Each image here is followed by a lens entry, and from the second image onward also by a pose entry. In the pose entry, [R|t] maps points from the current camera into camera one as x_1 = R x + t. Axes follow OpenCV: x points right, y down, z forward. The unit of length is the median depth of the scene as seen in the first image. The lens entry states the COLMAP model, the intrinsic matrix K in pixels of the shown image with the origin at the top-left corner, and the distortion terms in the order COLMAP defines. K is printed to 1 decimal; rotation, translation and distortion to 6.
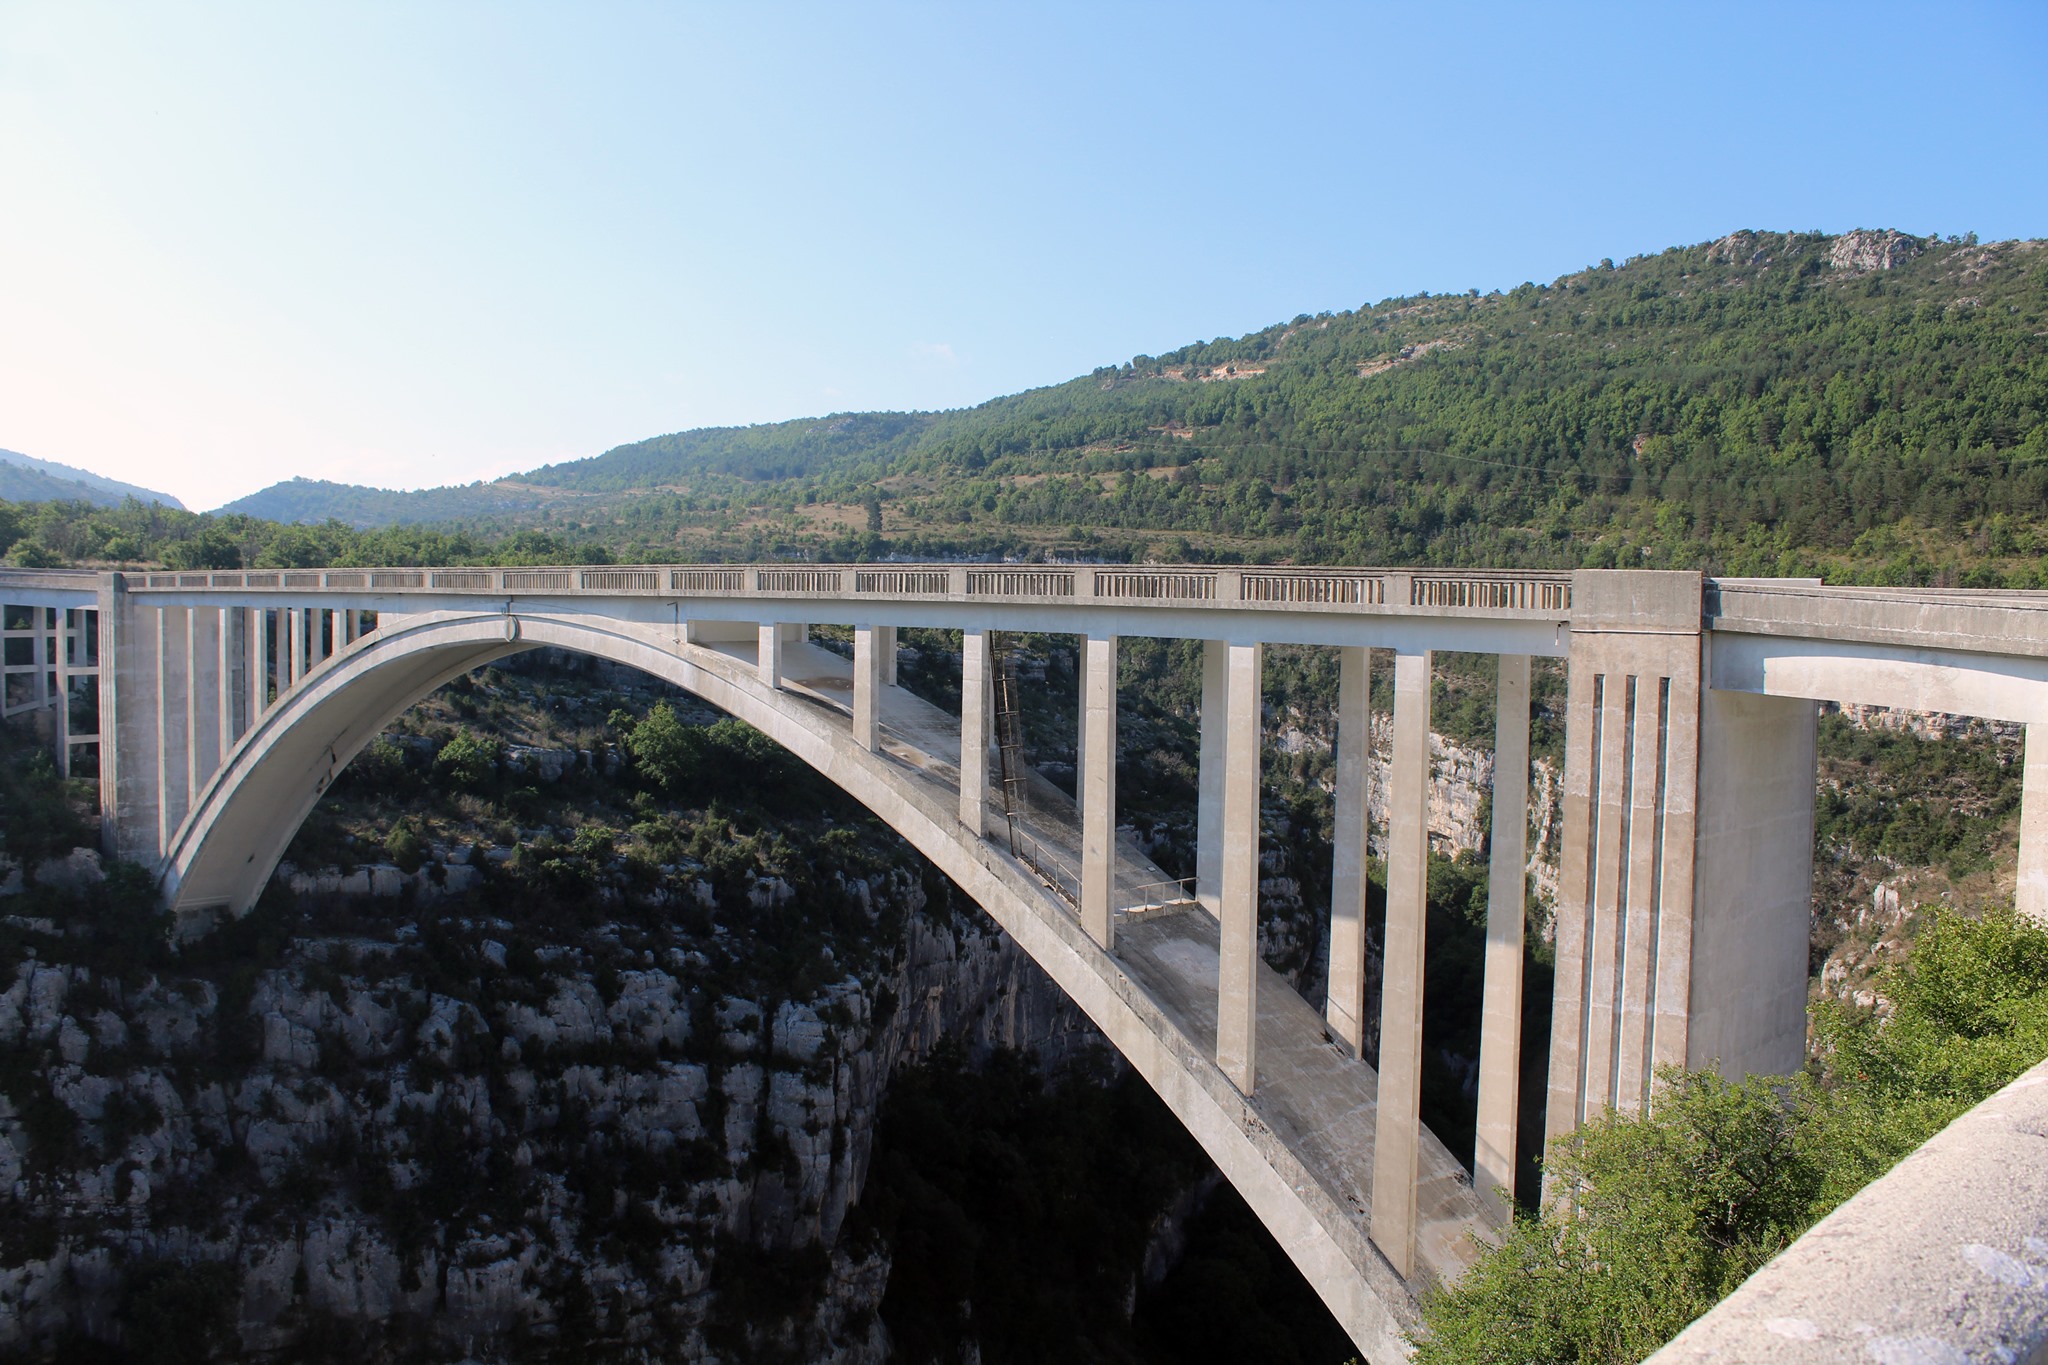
lens RADIAL K [[1728.1, 0, 1024.0], [0, 1728.1, 682.5], [0, 0, 1]] dist [-0.181628, 0.174802]
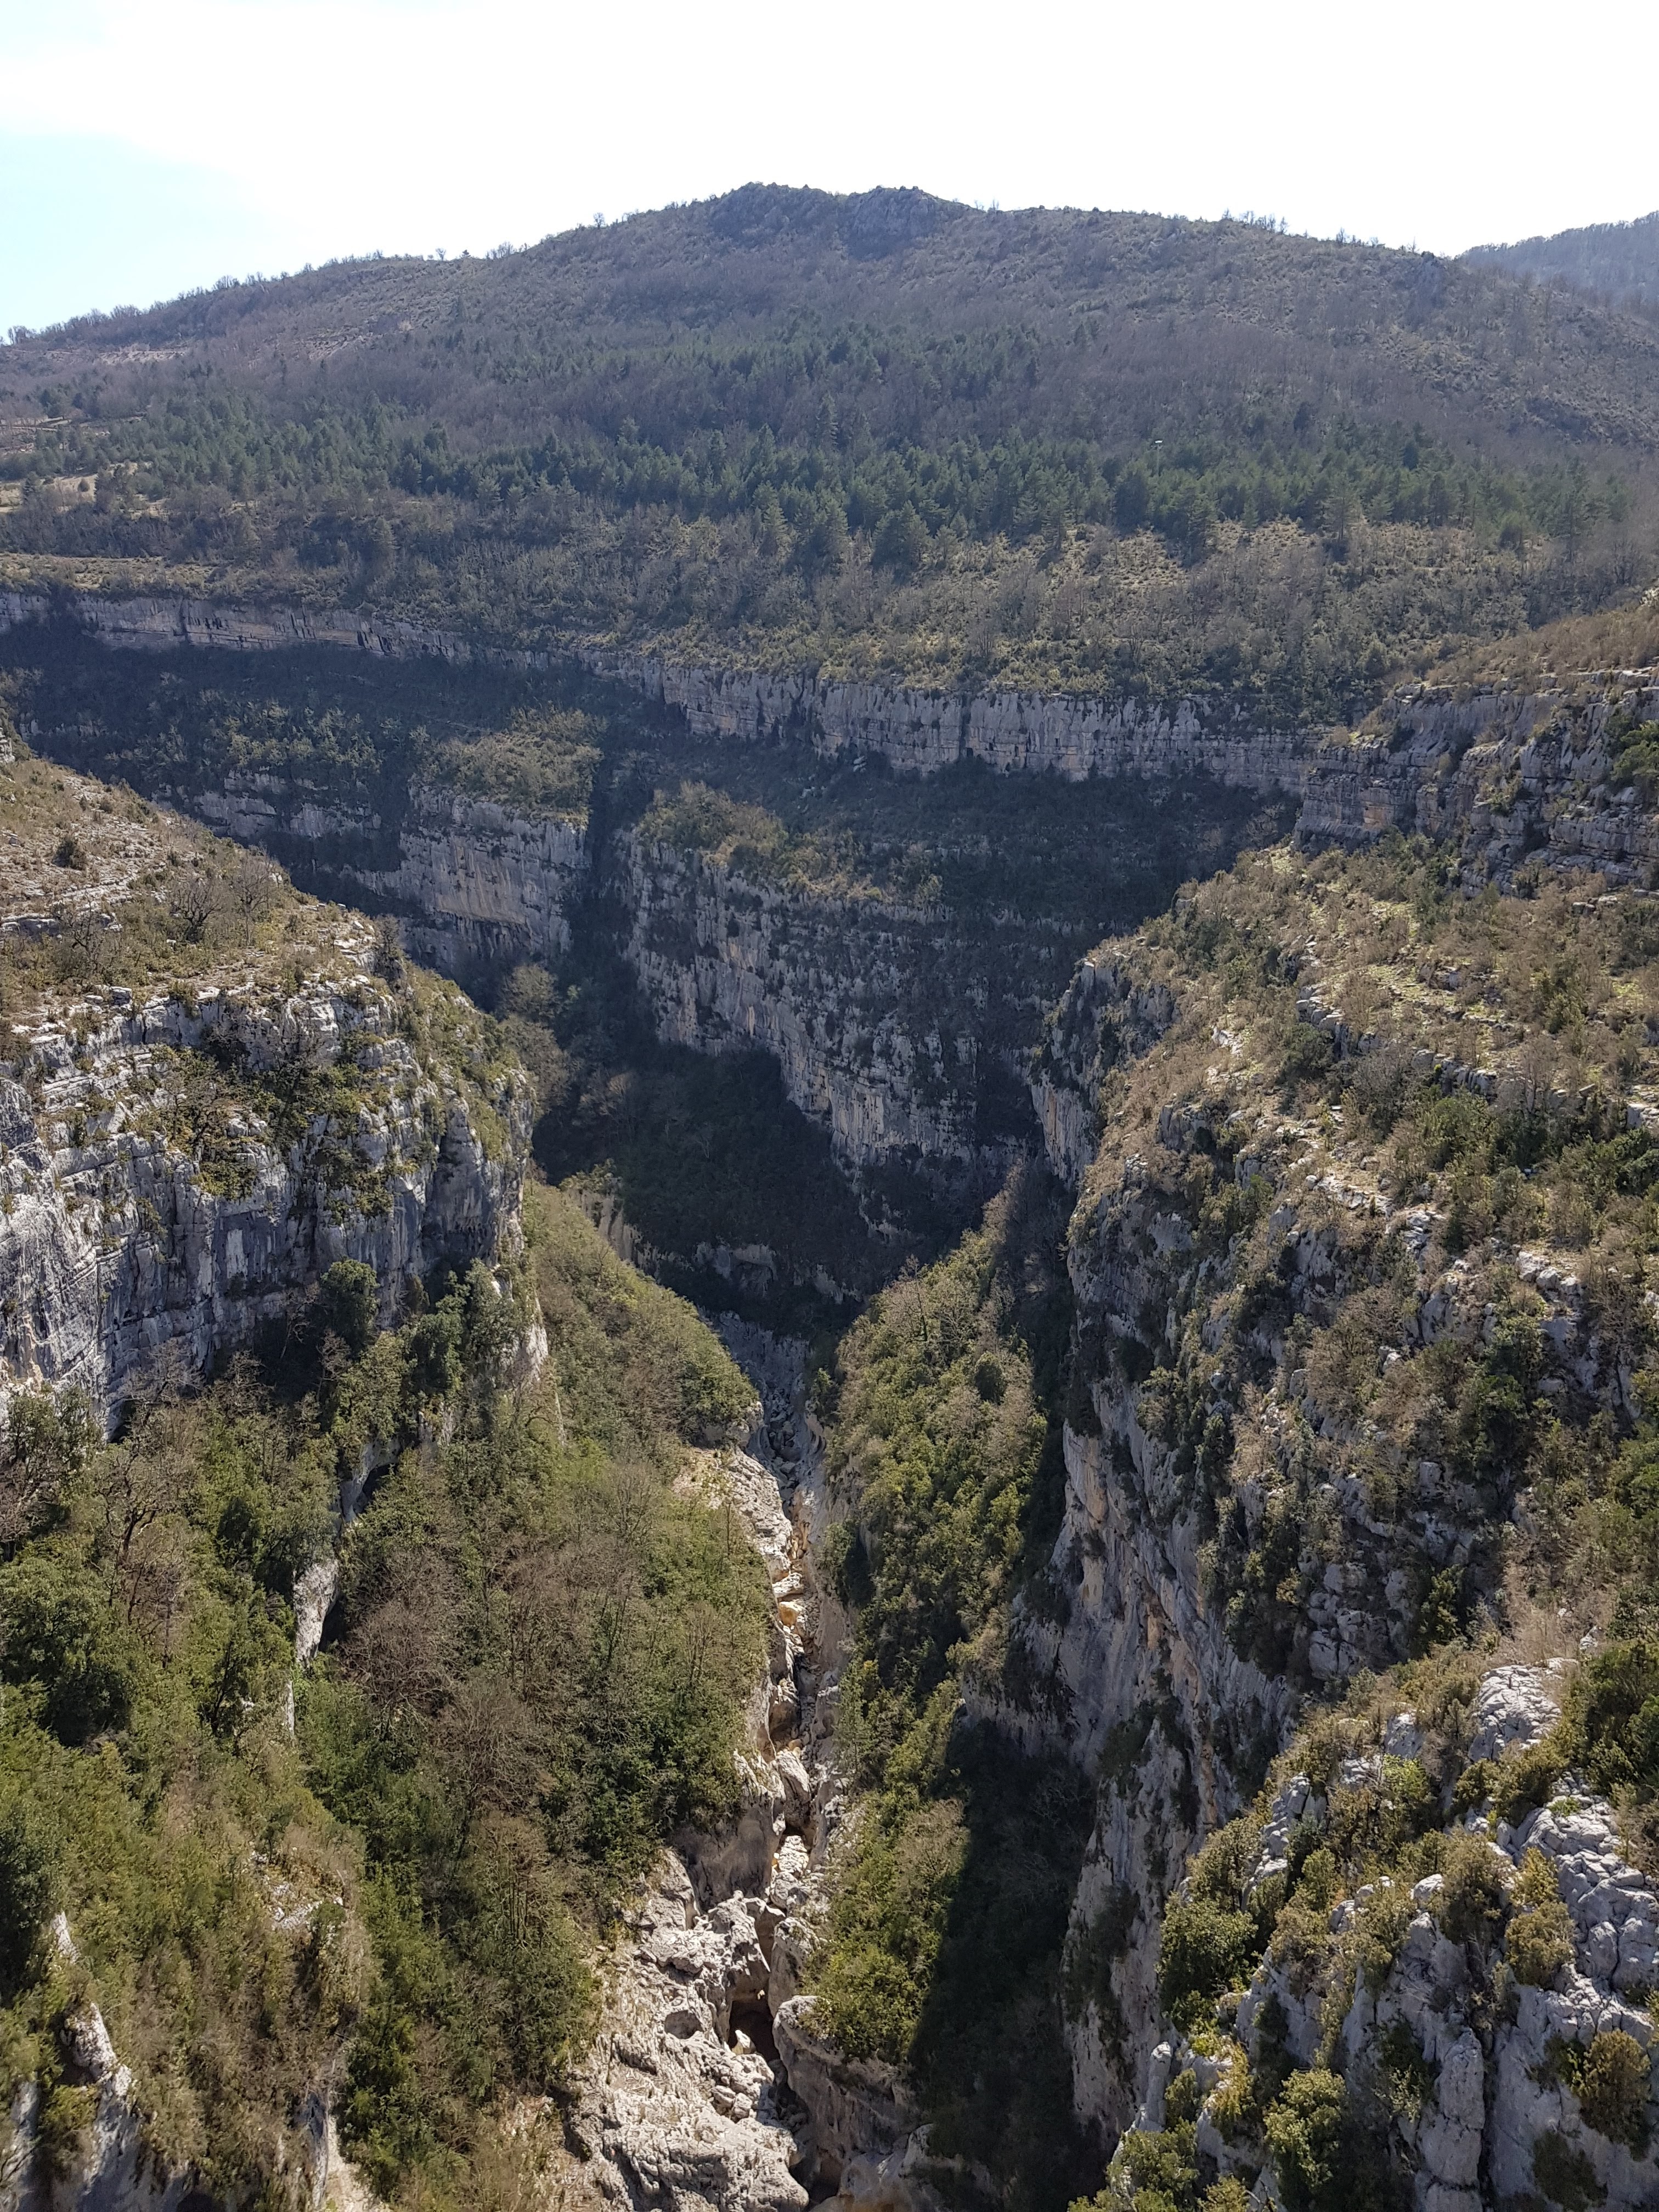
lens RADIAL K [[1727.7, 0, 821.8], [0, 1727.7, 1122.3], [0, 0, 1]] dist [0.066532, -0.118938]
pose [[0.889323, -0.151690, 0.431387, -0.021142], [0.052144, 0.970864, 0.233890, -0.032997], [-0.454296, -0.185509, 0.871321, 0.516322]]
